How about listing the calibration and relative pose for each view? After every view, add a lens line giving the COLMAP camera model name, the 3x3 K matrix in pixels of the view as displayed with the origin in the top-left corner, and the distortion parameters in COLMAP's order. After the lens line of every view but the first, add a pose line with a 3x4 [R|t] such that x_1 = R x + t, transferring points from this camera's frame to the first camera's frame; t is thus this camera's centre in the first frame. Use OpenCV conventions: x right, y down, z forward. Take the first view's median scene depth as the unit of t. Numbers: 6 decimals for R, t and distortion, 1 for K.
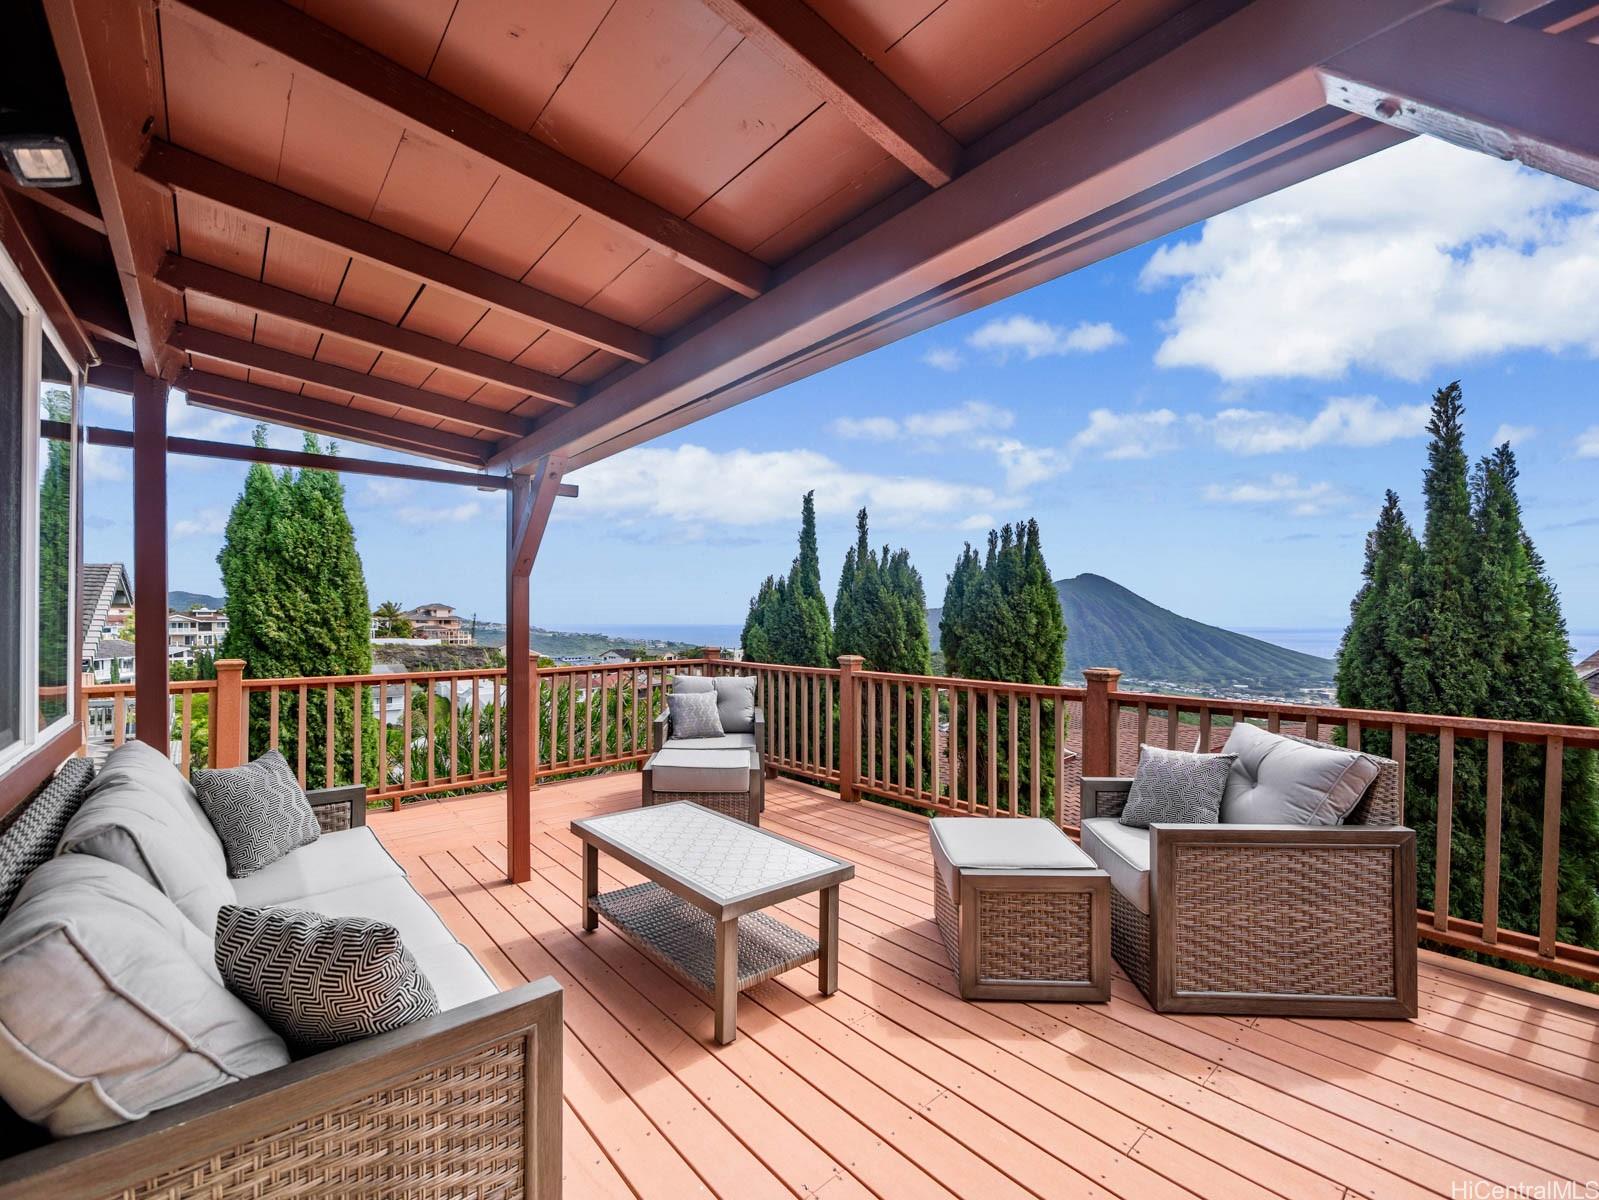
lens RADIAL K [[679.1, 0, 801.5], [0, 679.1, 631.6], [0, 0, 1]] dist [-0.000124, 0.000025]
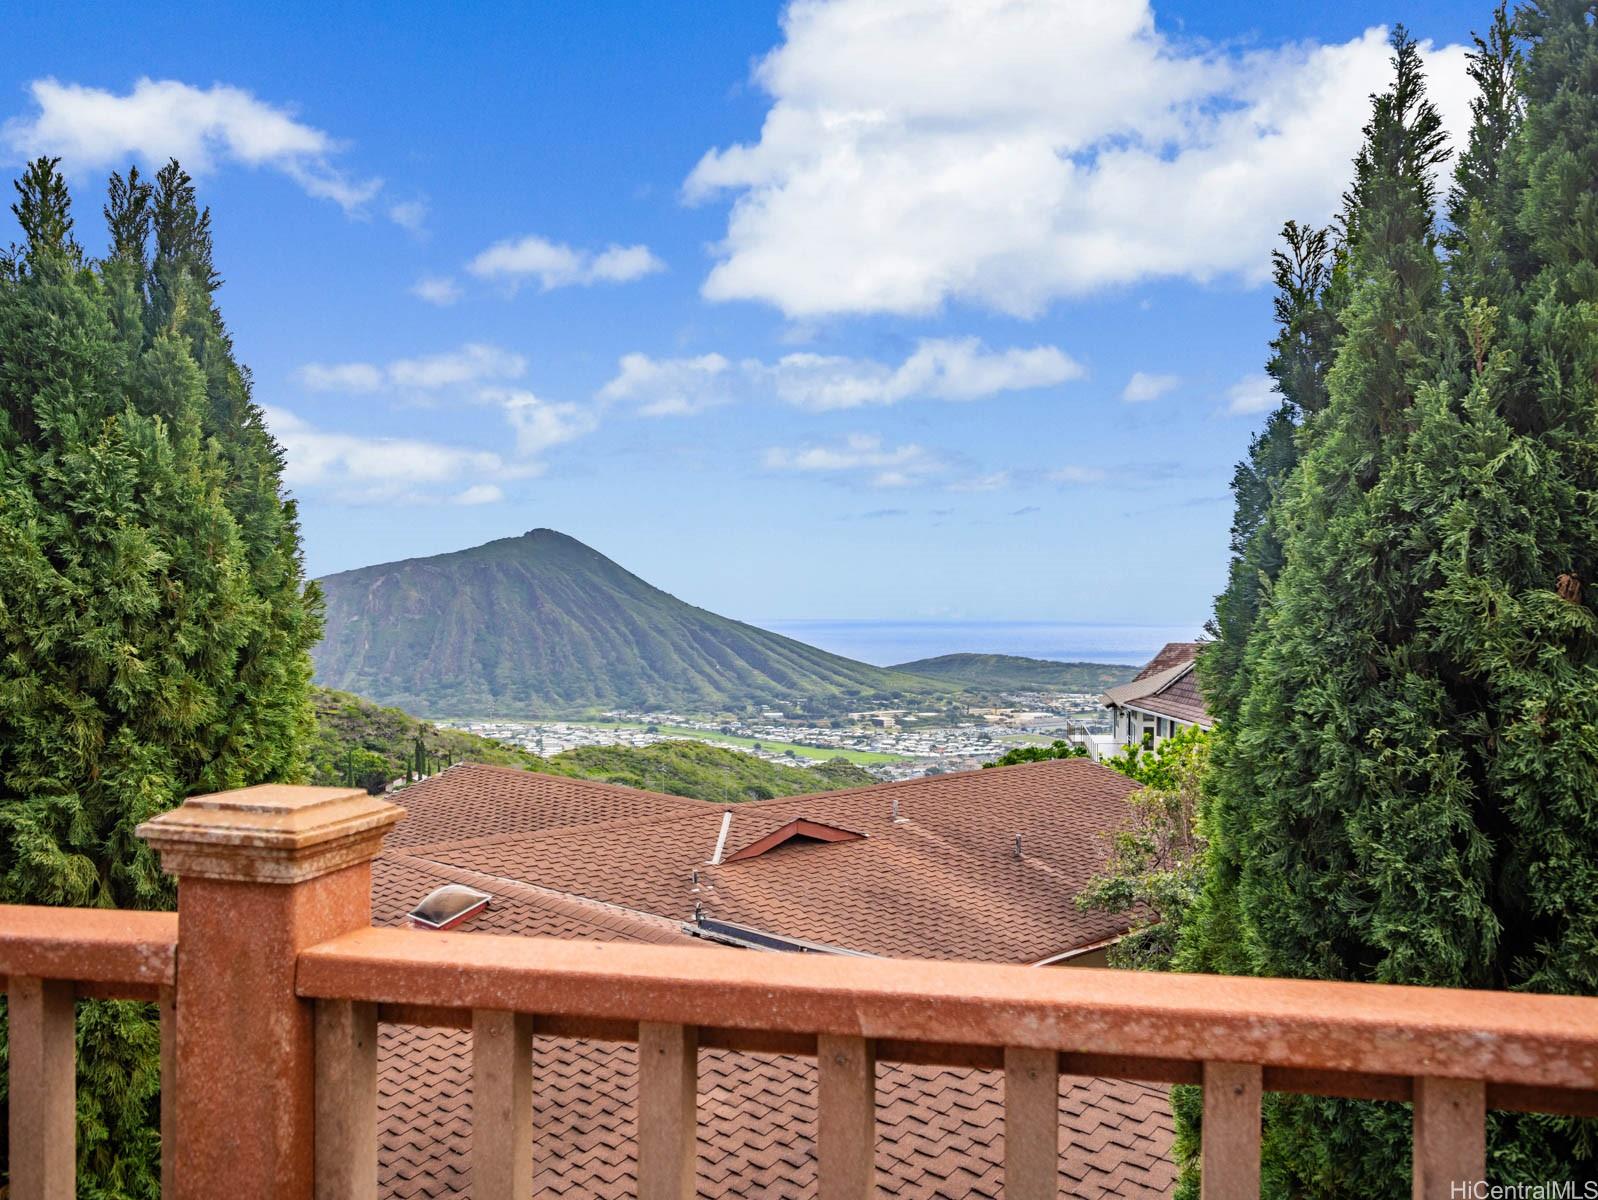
lens RADIAL K [[1290.1, 0, 799.0], [0, 1290.1, 600.0], [0, 0, 1]] dist [0.001822, 0.000467]
pose [[0.828621, -0.001956, 0.559806, 0.379801], [0.016850, 0.999628, -0.021448, 0.016355], [-0.559556, 0.027205, 0.828346, 0.685023]]
